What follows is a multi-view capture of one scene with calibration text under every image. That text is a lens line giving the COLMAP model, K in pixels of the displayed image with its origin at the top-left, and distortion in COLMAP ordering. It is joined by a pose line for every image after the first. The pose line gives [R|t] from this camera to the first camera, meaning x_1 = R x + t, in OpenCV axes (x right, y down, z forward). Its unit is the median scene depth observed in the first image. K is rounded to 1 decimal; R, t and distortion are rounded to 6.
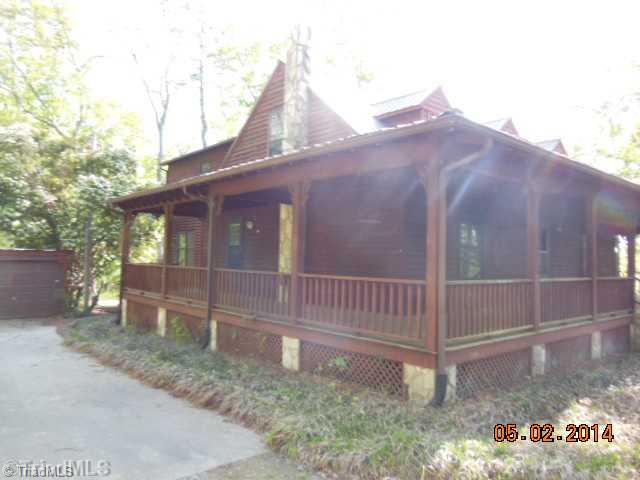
lens RADIAL K [[480.1, 0, 320.0], [0, 480.1, 242.2], [0, 0, 1]] dist [0.026231, 0.004547]
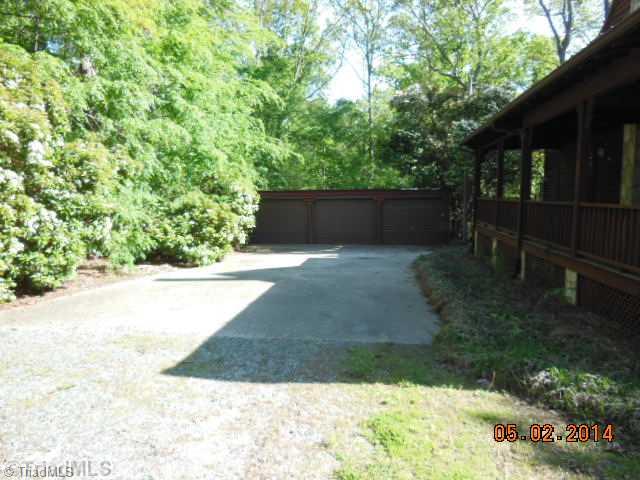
lens RADIAL K [[480.1, 0, 320.9], [0, 480.1, 237.5], [0, 0, 1]] dist [0.026231, 0.004547]
pose [[0.658274, 0.040976, -0.751663, 0.154440], [0.047360, 0.994285, 0.095679, 0.008729], [0.751287, -0.098582, 0.652571, 0.005566]]
